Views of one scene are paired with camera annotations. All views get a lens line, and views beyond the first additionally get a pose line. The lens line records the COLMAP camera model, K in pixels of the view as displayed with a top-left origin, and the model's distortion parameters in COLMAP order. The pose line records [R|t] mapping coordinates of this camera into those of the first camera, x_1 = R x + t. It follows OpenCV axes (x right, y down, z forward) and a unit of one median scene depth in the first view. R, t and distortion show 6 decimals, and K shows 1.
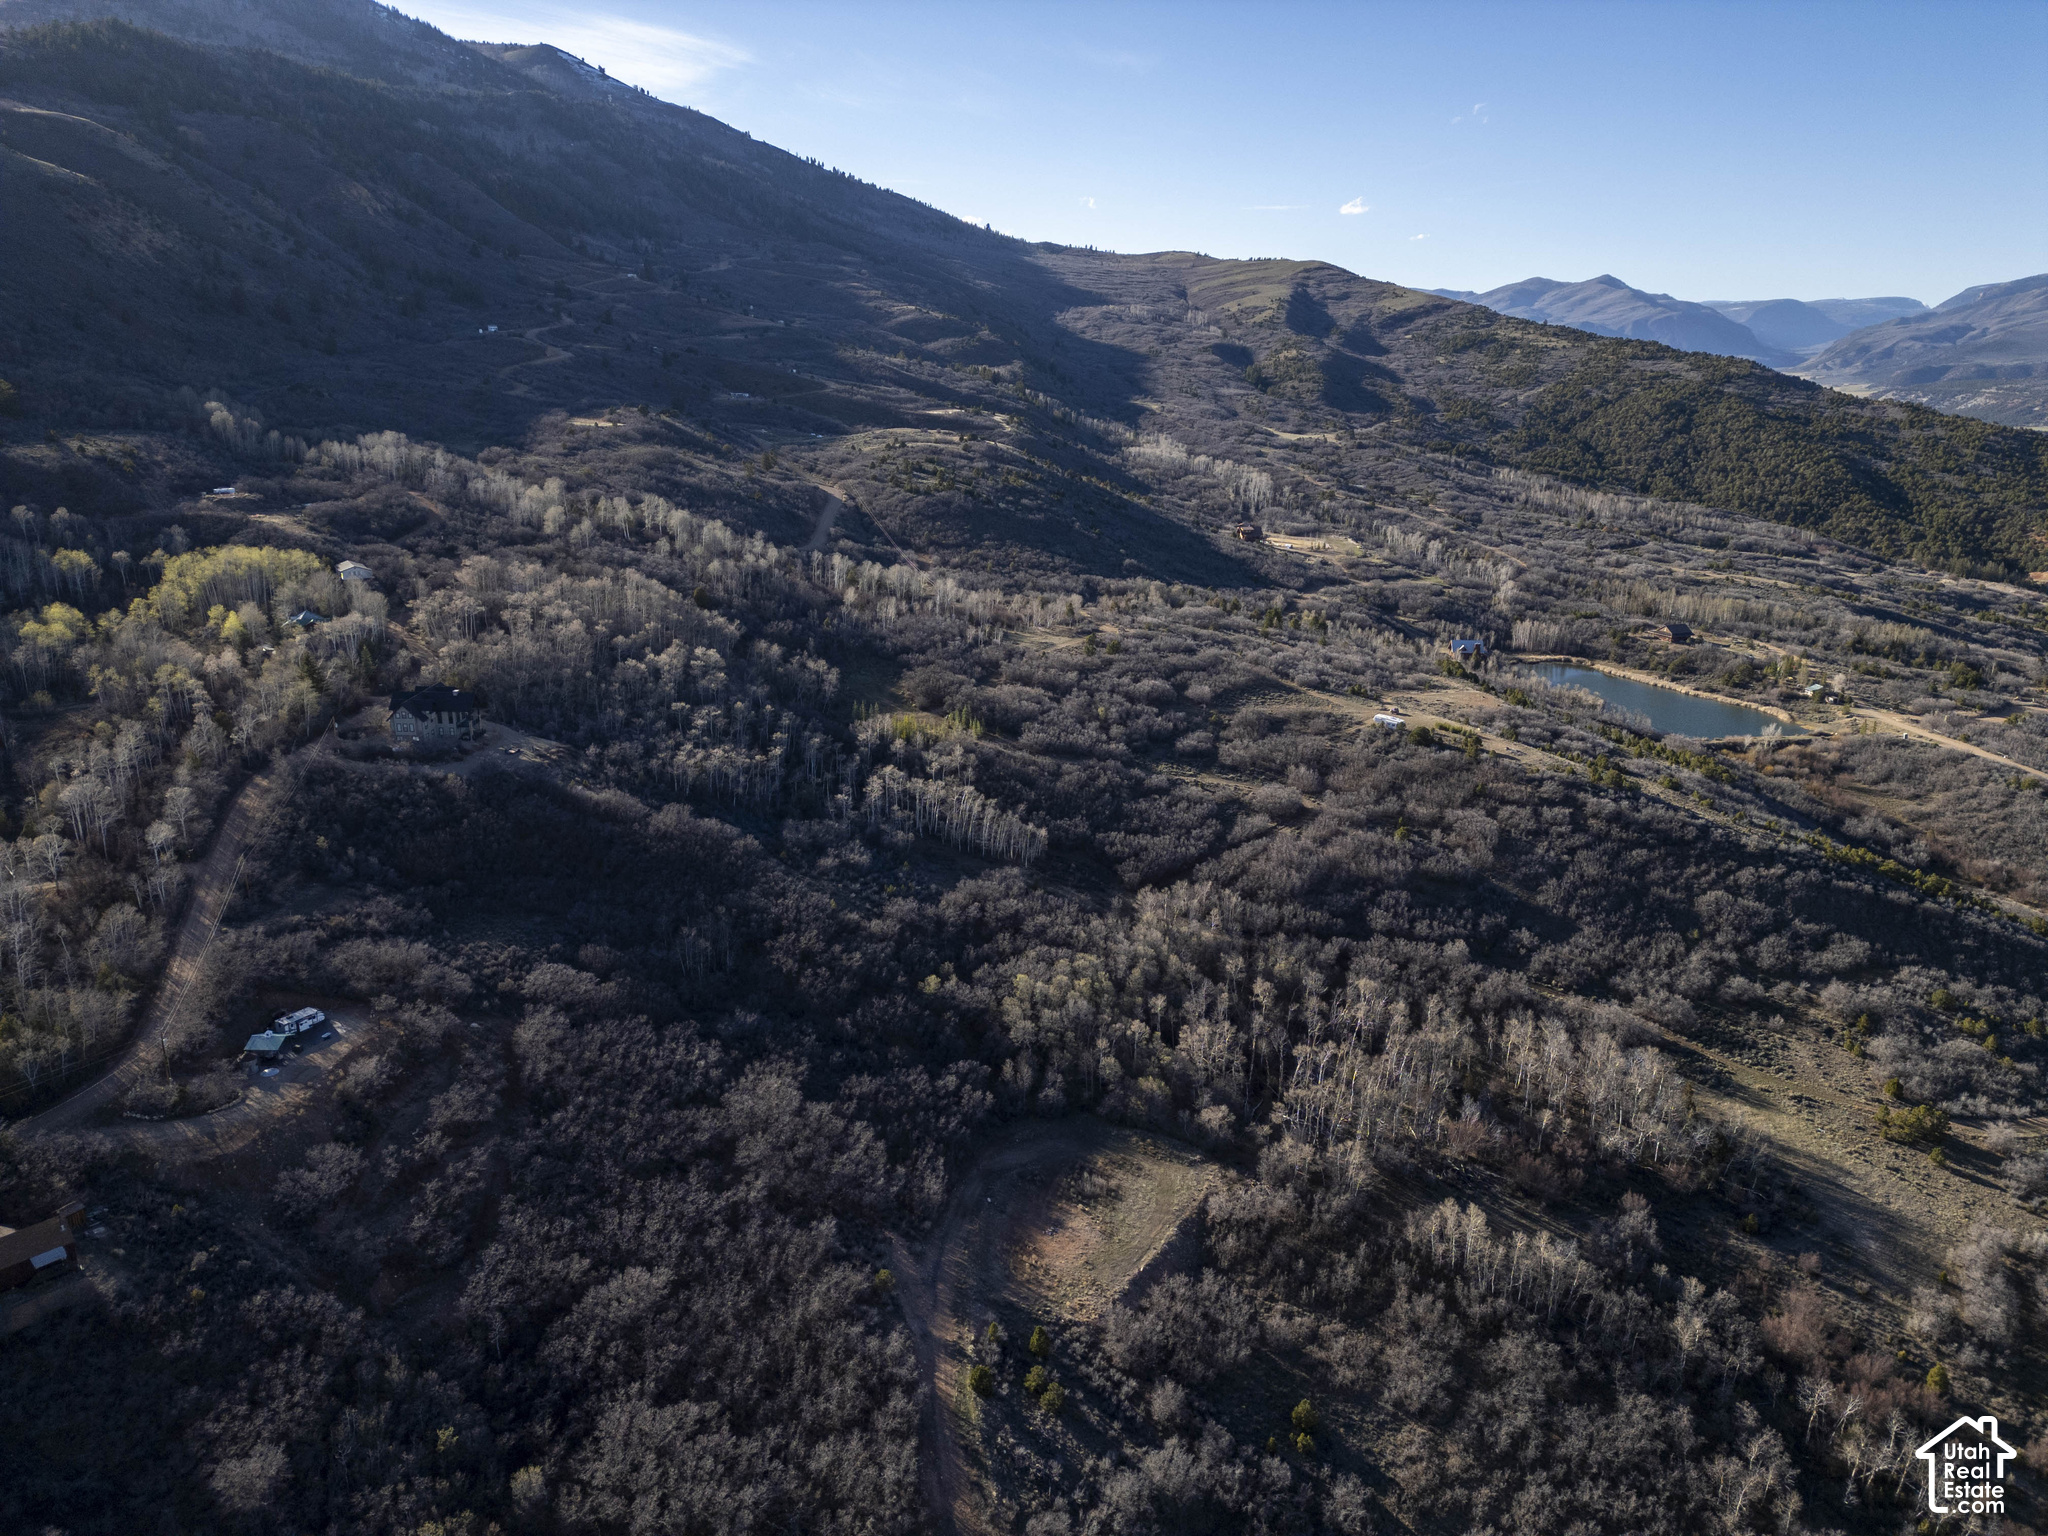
lens RADIAL K [[1429.6, 0, 1024.0], [0, 1429.6, 768.0], [0, 0, 1]] dist [0.074076, -0.069631]
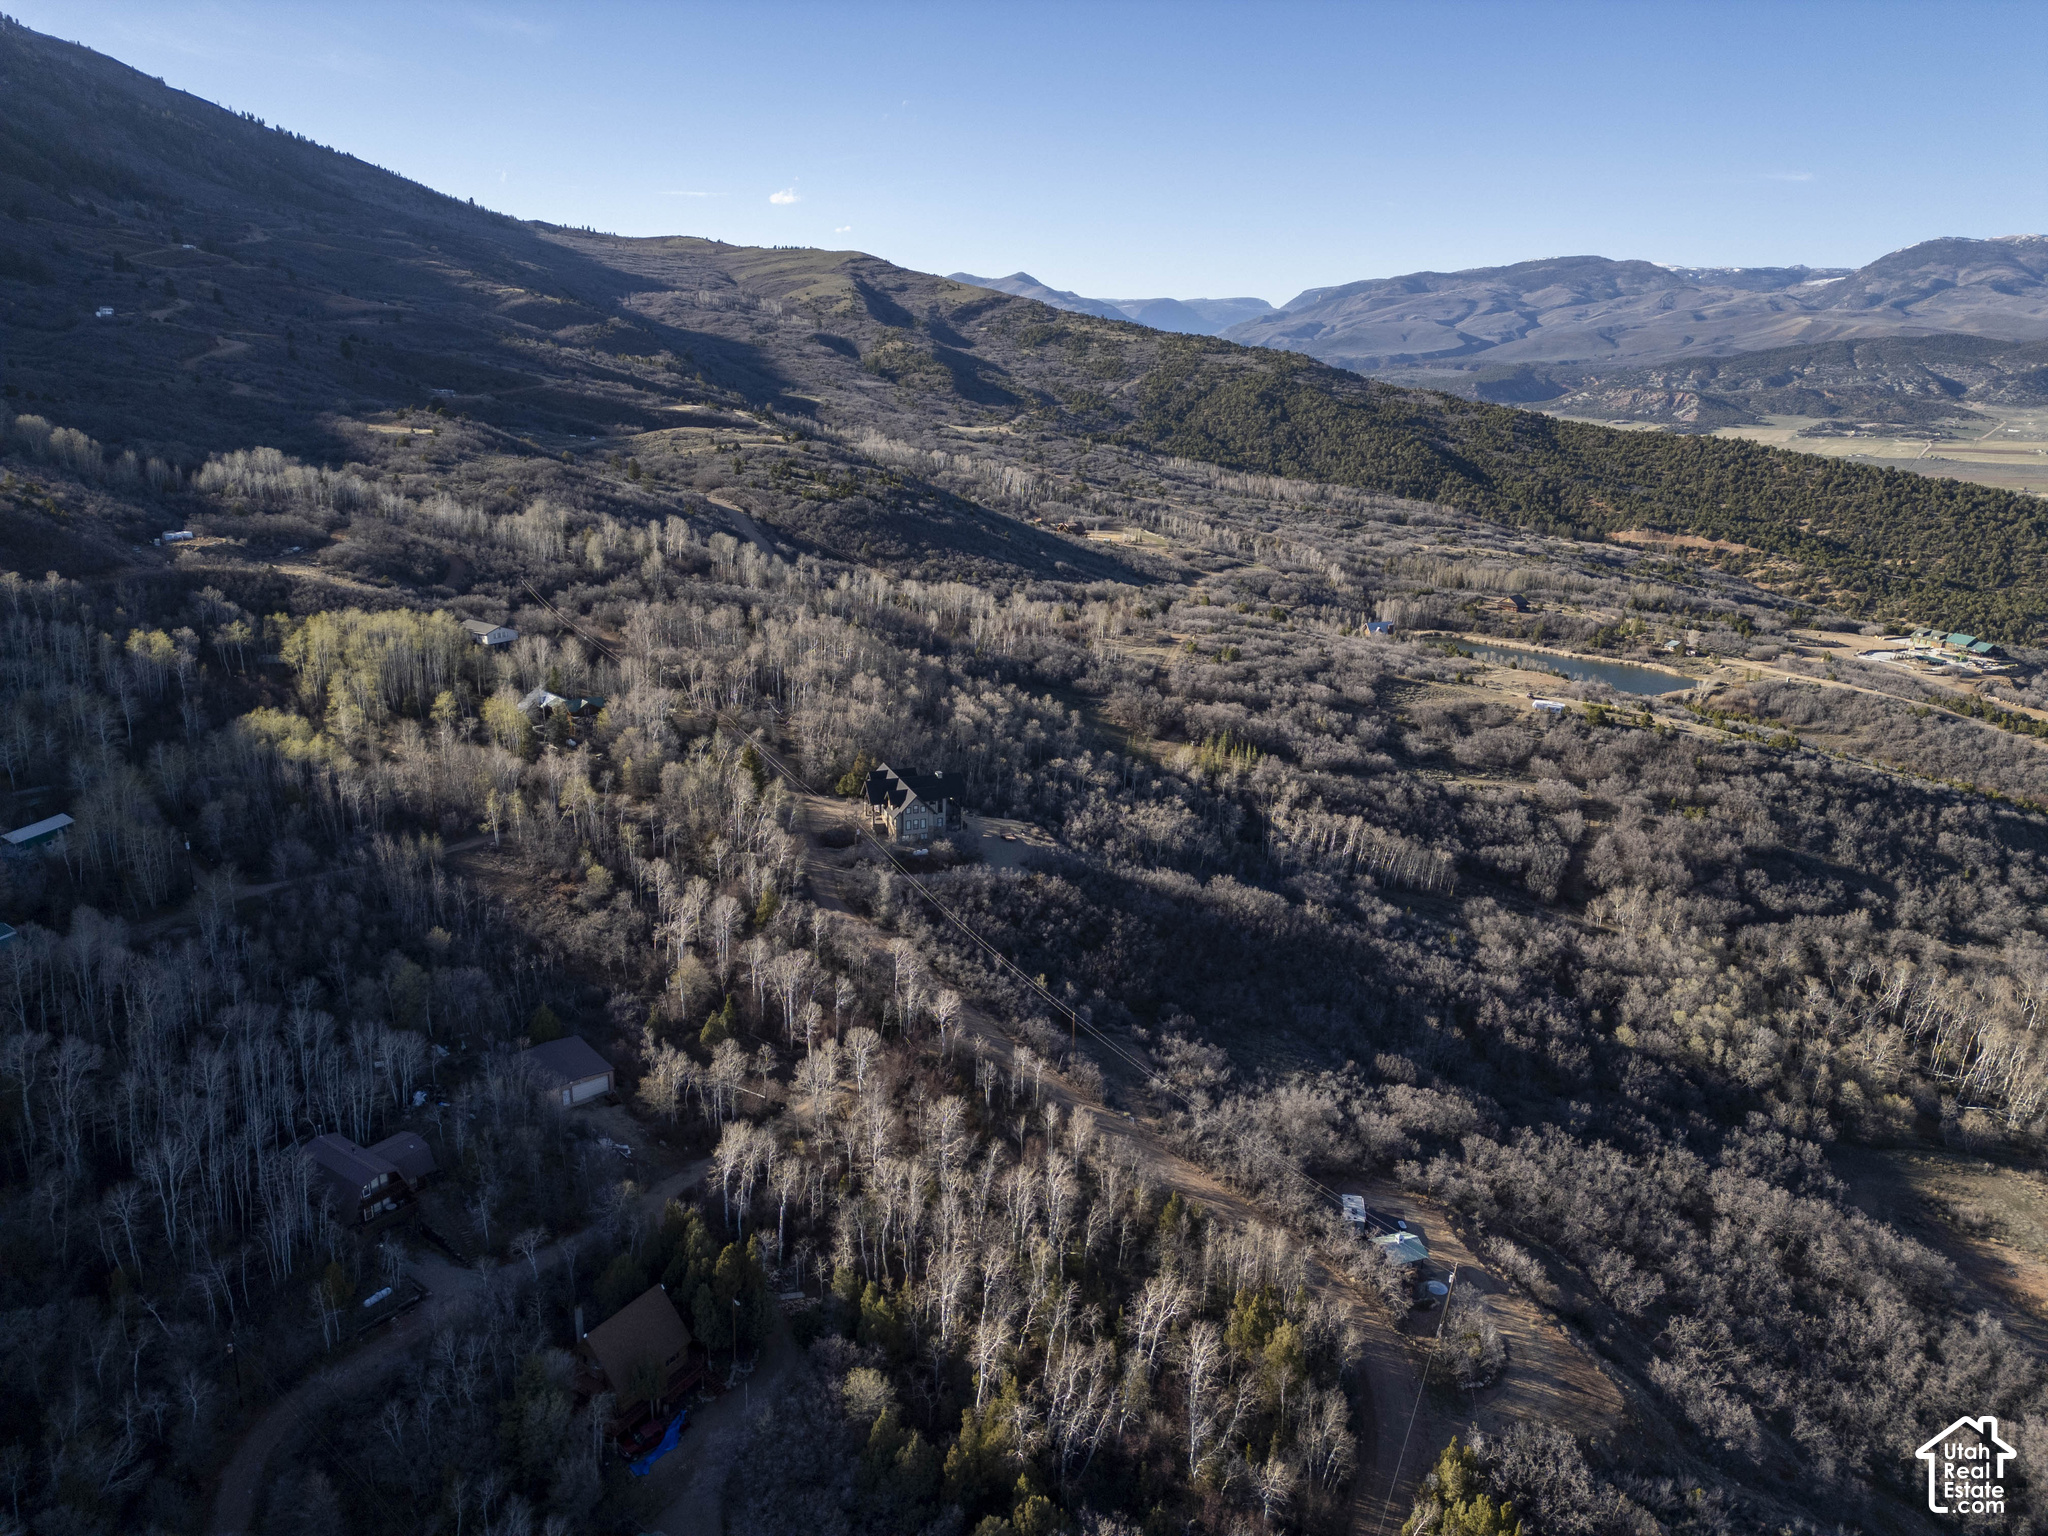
lens RADIAL K [[1427.8, 0, 1024.0], [0, 1427.8, 768.0], [0, 0, 1]] dist [0.077055, -0.073391]
pose [[0.928999, -0.103250, 0.355389, -0.329857], [0.100660, 0.994586, 0.025825, -0.037508], [-0.356131, 0.011782, 0.934362, 0.118921]]
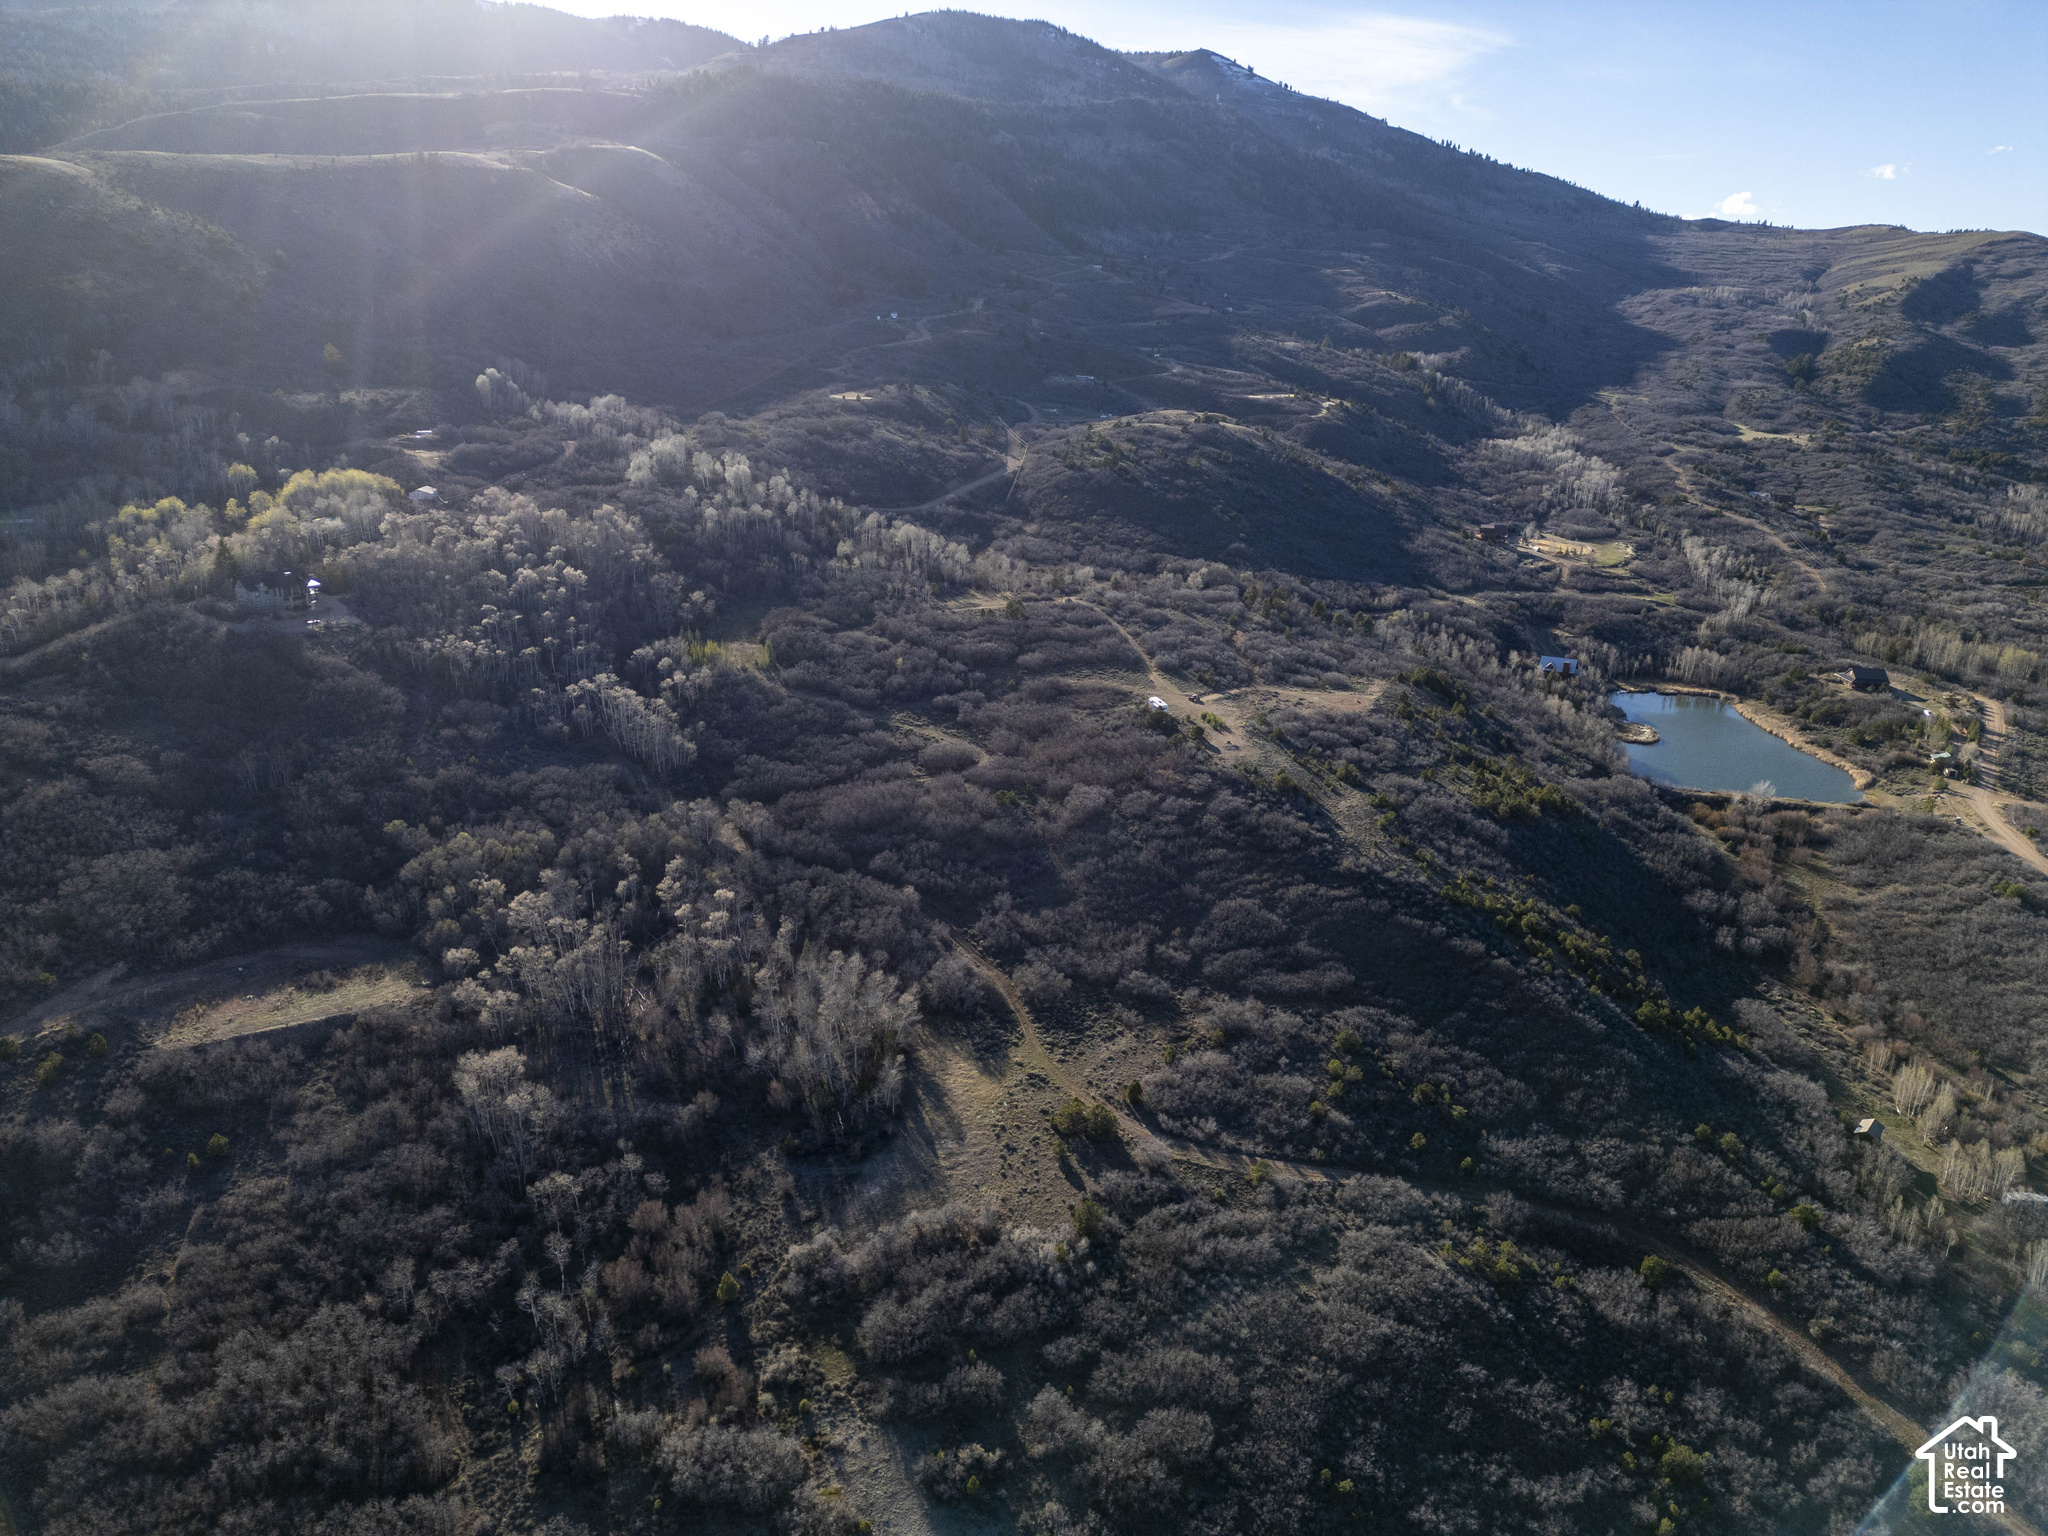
lens RADIAL K [[1429.6, 0, 1024.0], [0, 1429.6, 768.0], [0, 0, 1]] dist [0.074076, -0.069631]
pose [[0.888266, 0.138723, -0.437881, 0.431456], [-0.136250, 0.989974, 0.037237, -0.008904], [0.438657, 0.026585, 0.898261, 0.048426]]
